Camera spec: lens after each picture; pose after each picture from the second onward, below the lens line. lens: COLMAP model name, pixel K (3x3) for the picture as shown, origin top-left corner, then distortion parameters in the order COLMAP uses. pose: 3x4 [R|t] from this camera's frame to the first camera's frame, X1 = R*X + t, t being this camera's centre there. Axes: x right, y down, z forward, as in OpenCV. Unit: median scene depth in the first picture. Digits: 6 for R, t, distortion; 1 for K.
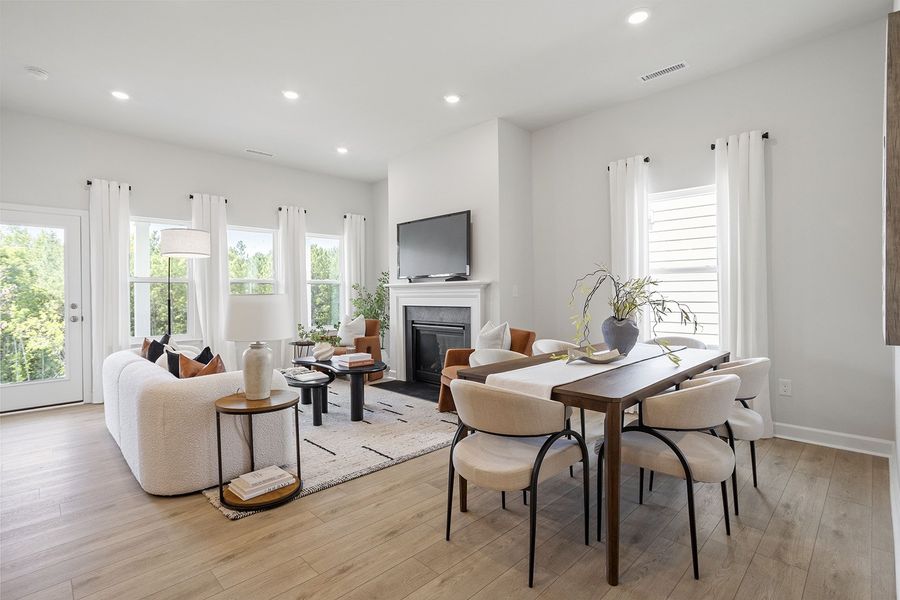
lens RADIAL K [[435.6, 0, 448.4], [0, 435.6, 295.0], [0, 0, 1]] dist [-0.035517, 0.018562]
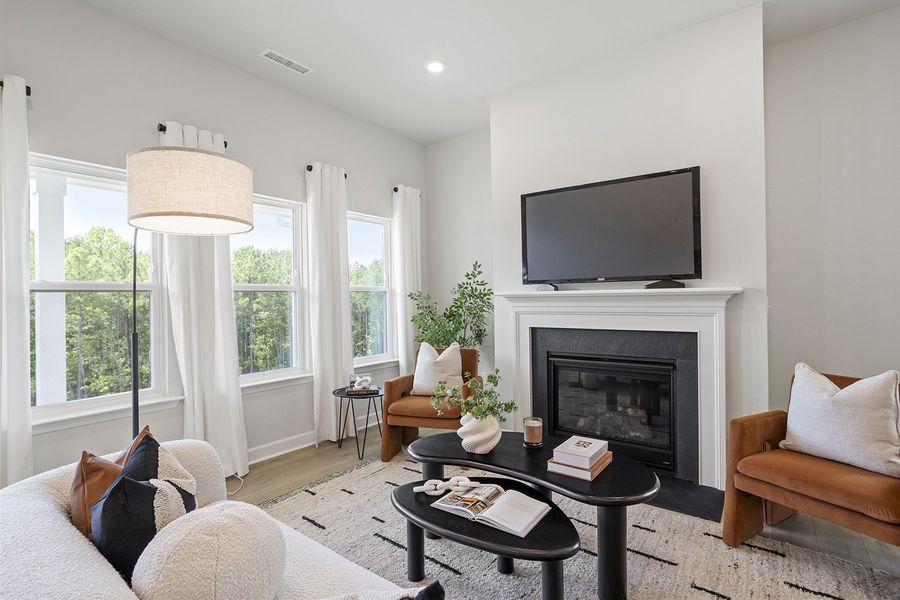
lens RADIAL K [[435.6, 0, 453.6], [0, 435.6, 299.9], [0, 0, 1]] dist [-0.035517, 0.018562]
pose [[0.988887, -0.003906, 0.148620, -0.346578], [0.003826, 0.999992, 0.000824, -0.017321], [-0.148622, -0.000246, 0.988894, 0.458648]]
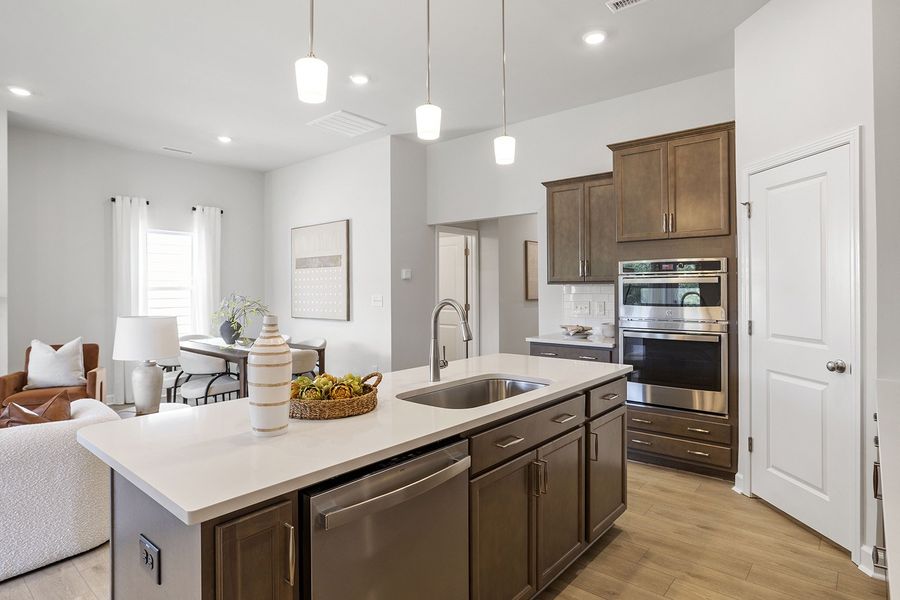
lens RADIAL K [[495.8, 0, 440.9], [0, 495.8, 288.8], [0, 0, 1]] dist [-0.029541, 0.016407]
pose [[-0.055949, 0.009461, 0.998389, -0.865277], [0.009387, 0.999916, -0.008950, -0.025409], [-0.998390, 0.008871, -0.056033, 0.159820]]
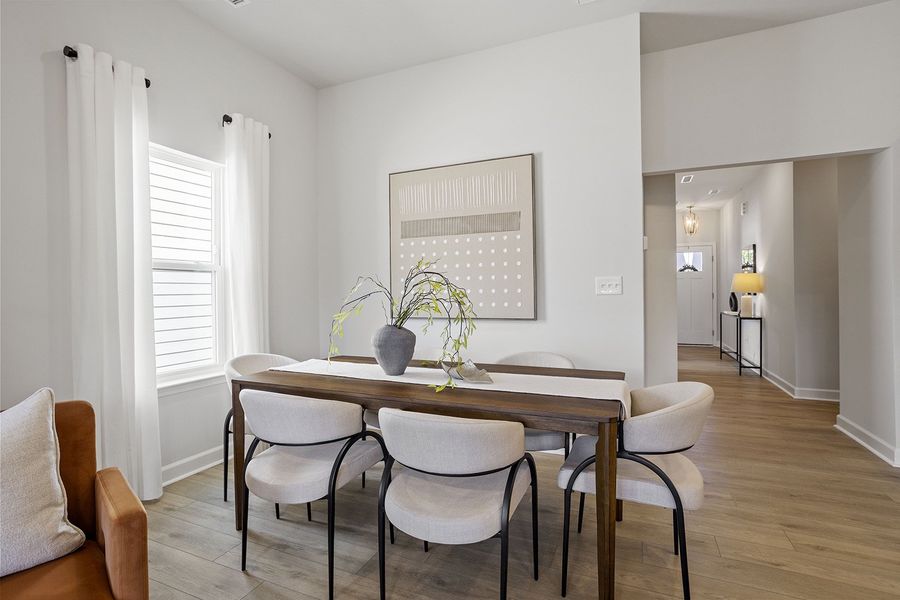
lens RADIAL K [[435.6, 0, 443.5], [0, 435.6, 294.0], [0, 0, 1]] dist [-0.035517, 0.018562]
pose [[-0.351720, 0.005337, 0.936090, -0.212528], [0.019867, 0.999801, 0.001765, -0.003405], [-0.935894, 0.019218, -0.351756, 0.663456]]
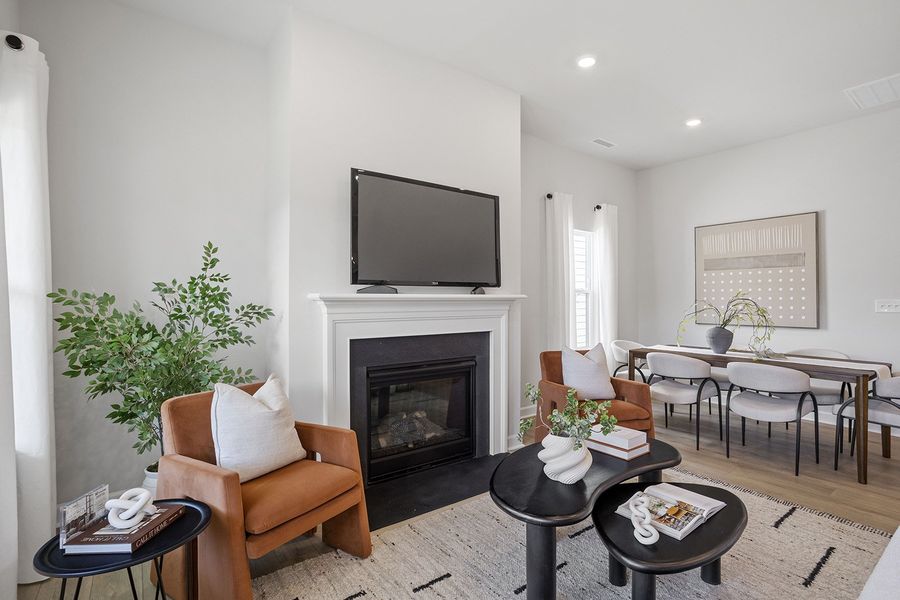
lens RADIAL K [[435.6, 0, 451.9], [0, 435.6, 297.6], [0, 0, 1]] dist [-0.035517, 0.018562]
pose [[0.142292, 0.013683, 0.989730, -0.645588], [0.002979, 0.999894, -0.014252, -0.016655], [-0.989820, 0.004977, 0.142236, 0.934817]]
